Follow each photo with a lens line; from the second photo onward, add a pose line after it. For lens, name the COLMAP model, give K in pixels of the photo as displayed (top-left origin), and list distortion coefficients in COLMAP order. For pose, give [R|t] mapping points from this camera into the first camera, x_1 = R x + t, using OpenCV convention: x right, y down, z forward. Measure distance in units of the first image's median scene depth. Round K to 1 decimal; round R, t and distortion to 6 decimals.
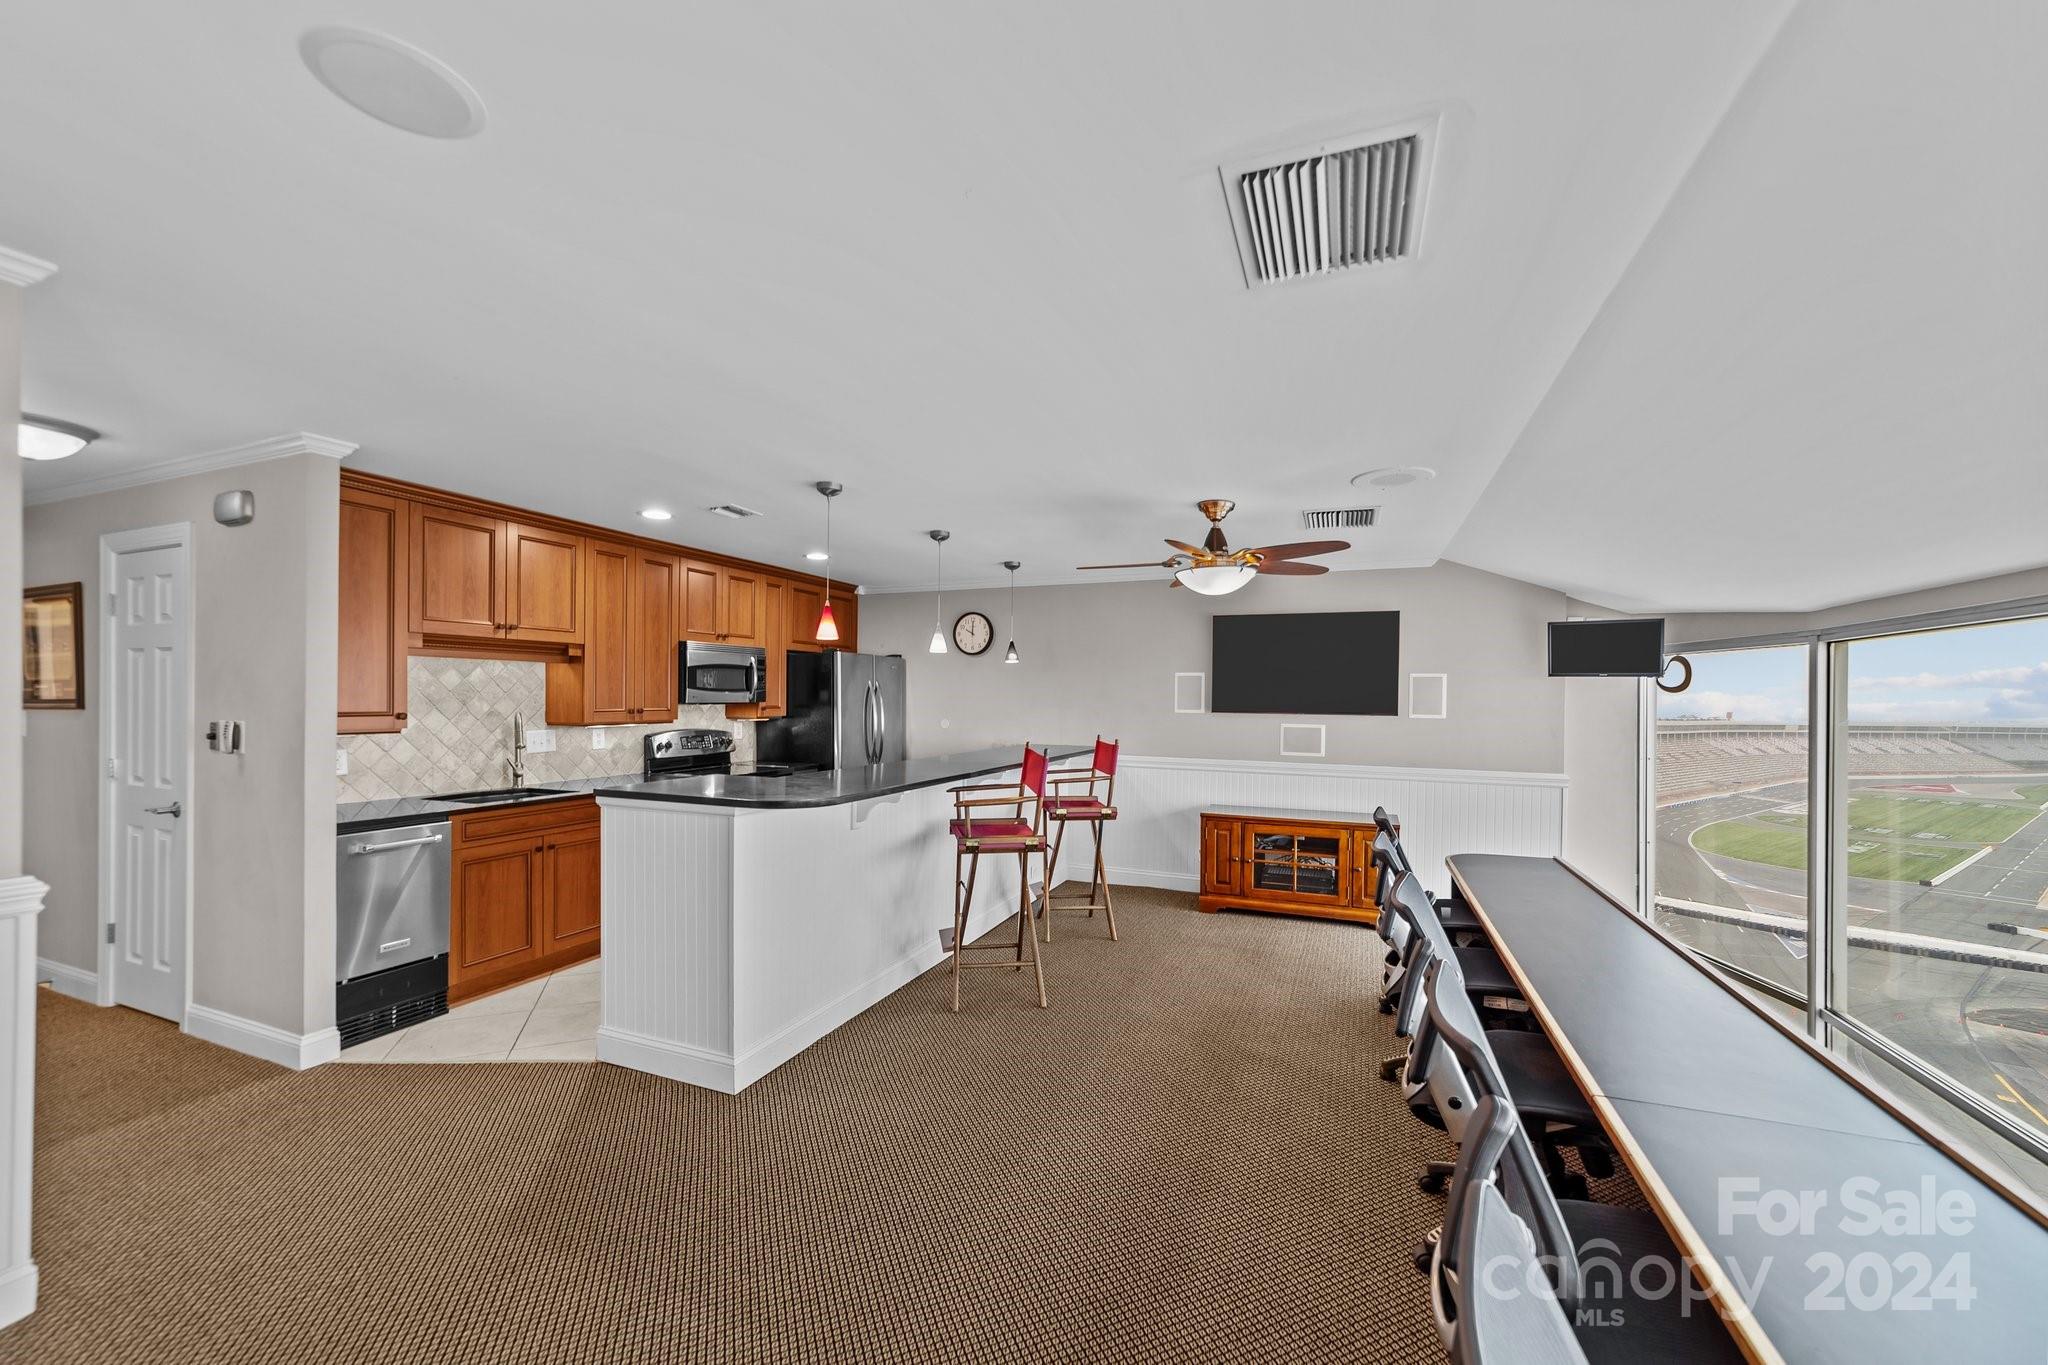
lens RADIAL K [[793.7, 0, 1026.7], [0, 793.7, 701.5], [0, 0, 1]] dist [-0.013583, 0.006373]
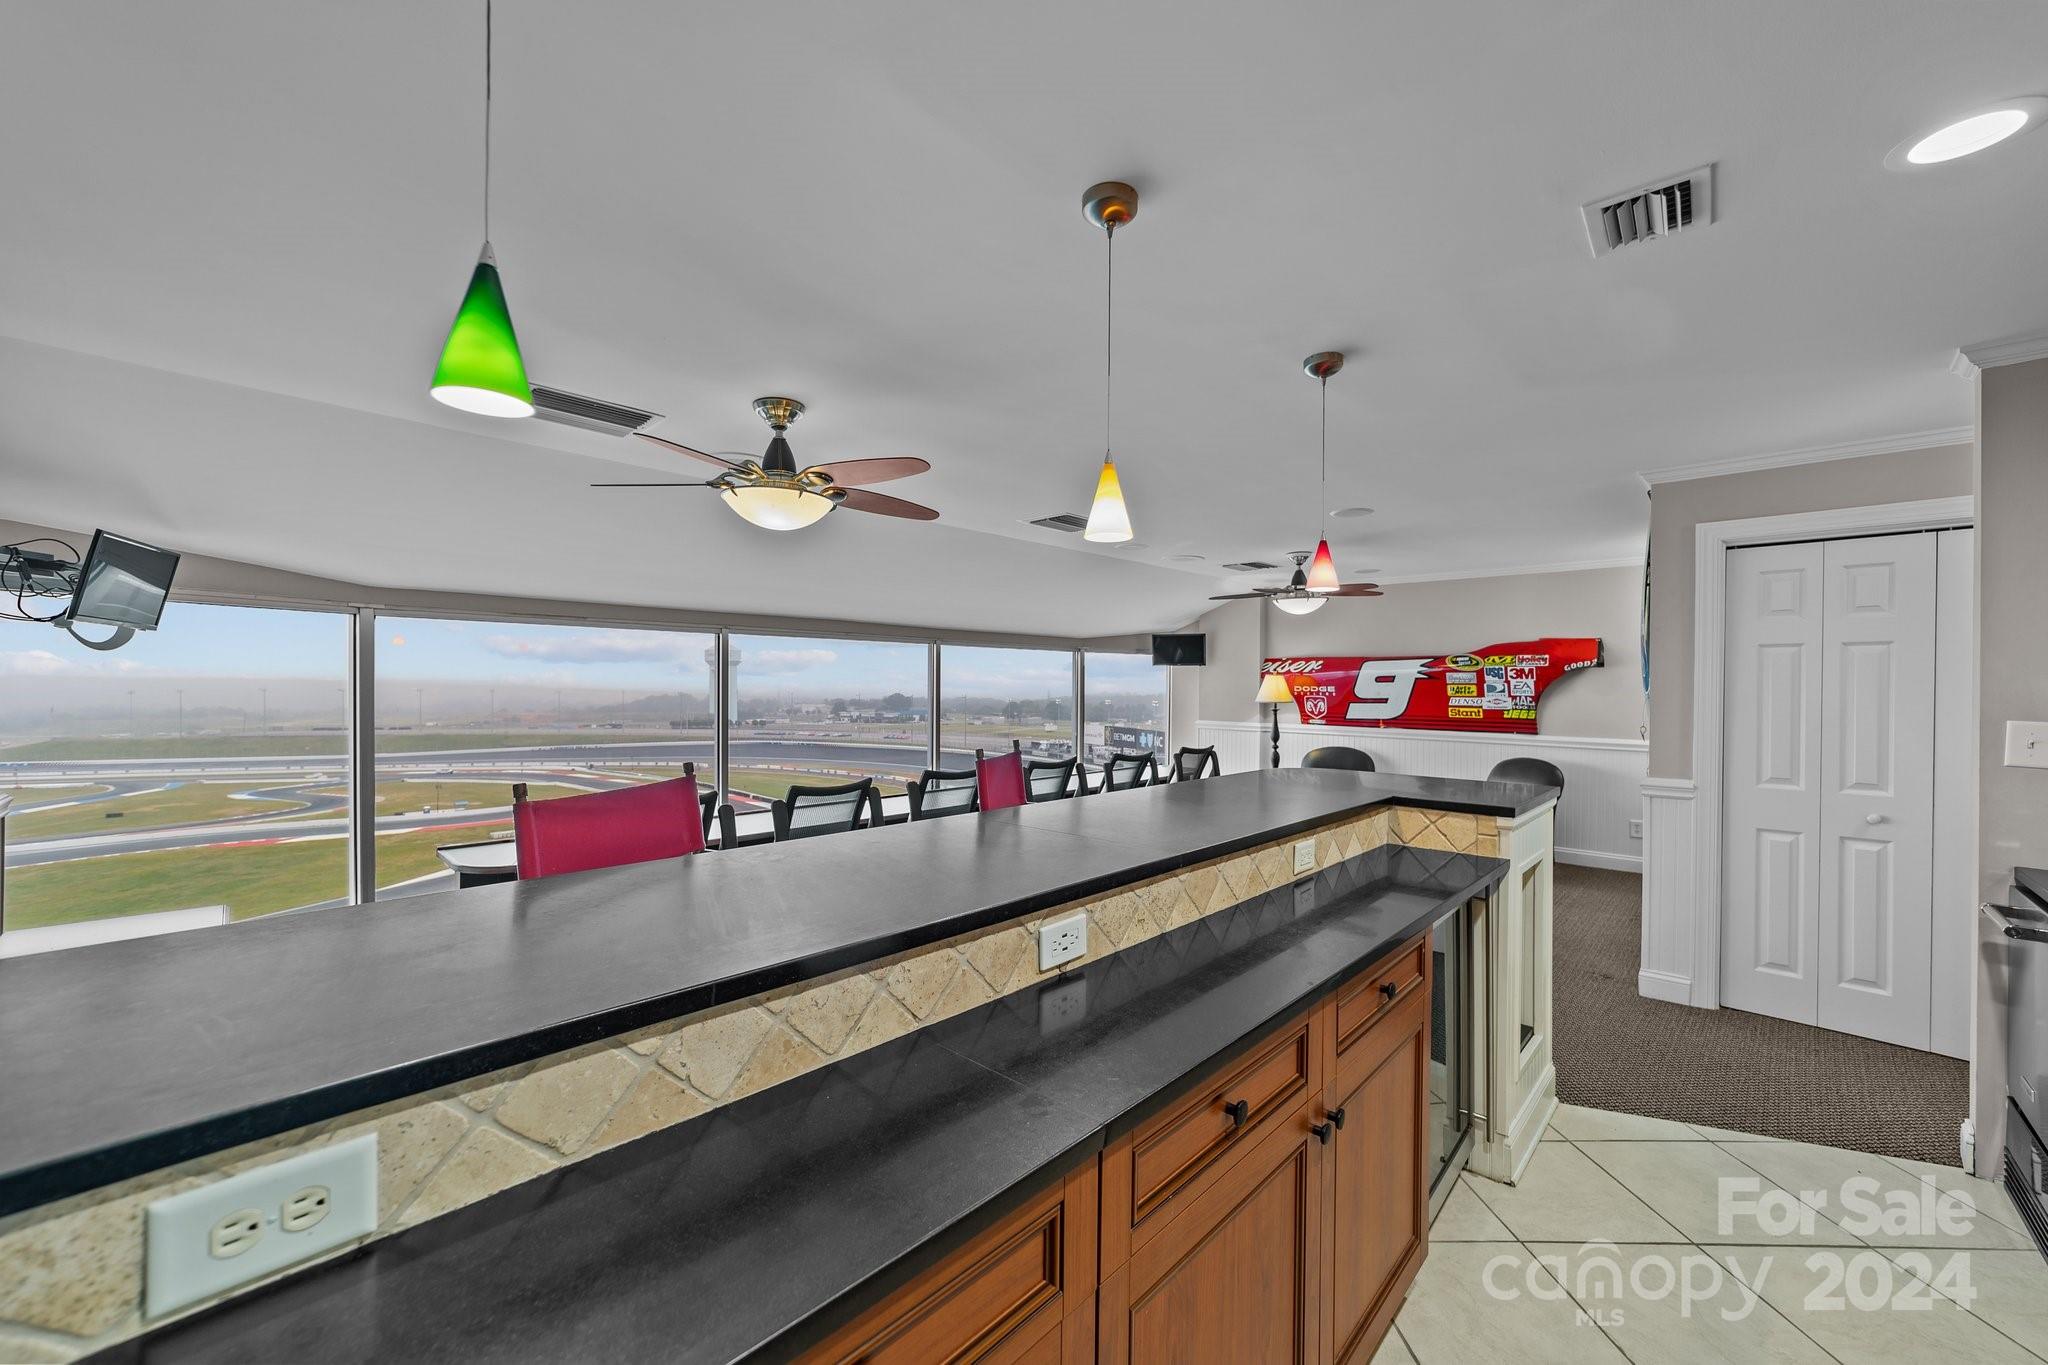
lens RADIAL K [[793.7, 0, 1027.0], [0, 793.7, 685.0], [0, 0, 1]] dist [-0.013583, 0.006373]
pose [[-0.931964, -0.019619, 0.362020, -0.214909], [-0.017113, 0.999802, 0.010128, 0.000494], [-0.362147, 0.003244, -0.932115, 1.391187]]
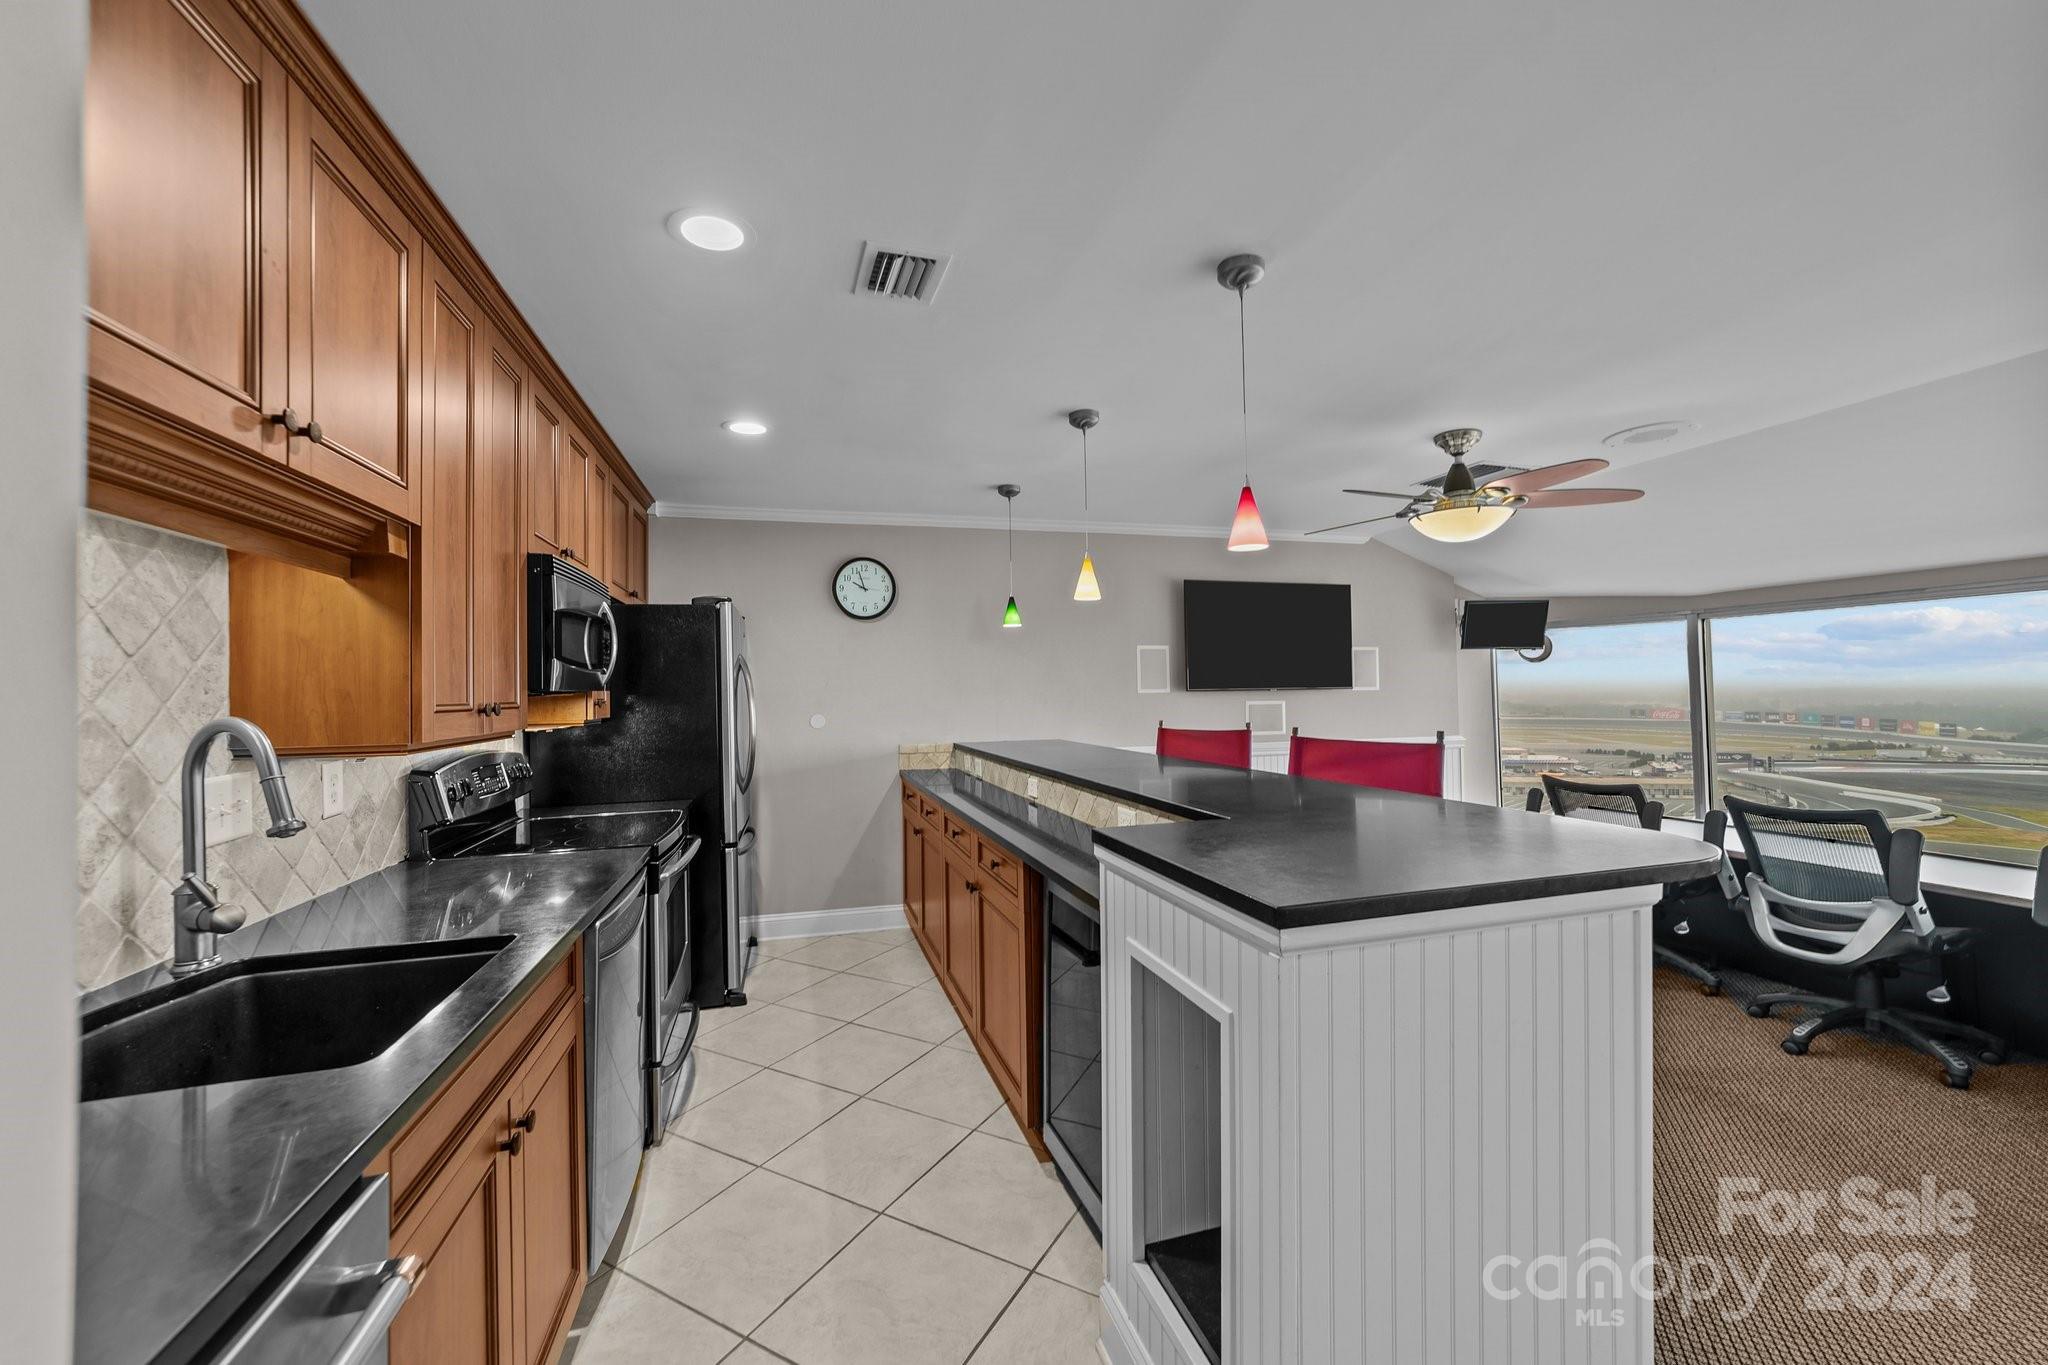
lens RADIAL K [[793.7, 0, 1027.3], [0, 793.7, 675.9], [0, 0, 1]] dist [-0.013583, 0.006373]
pose [[0.782950, -0.010304, 0.622000, -0.572634], [0.027235, 0.999472, -0.017725, 0.009967], [-0.621488, 0.030818, 0.782817, 0.551228]]
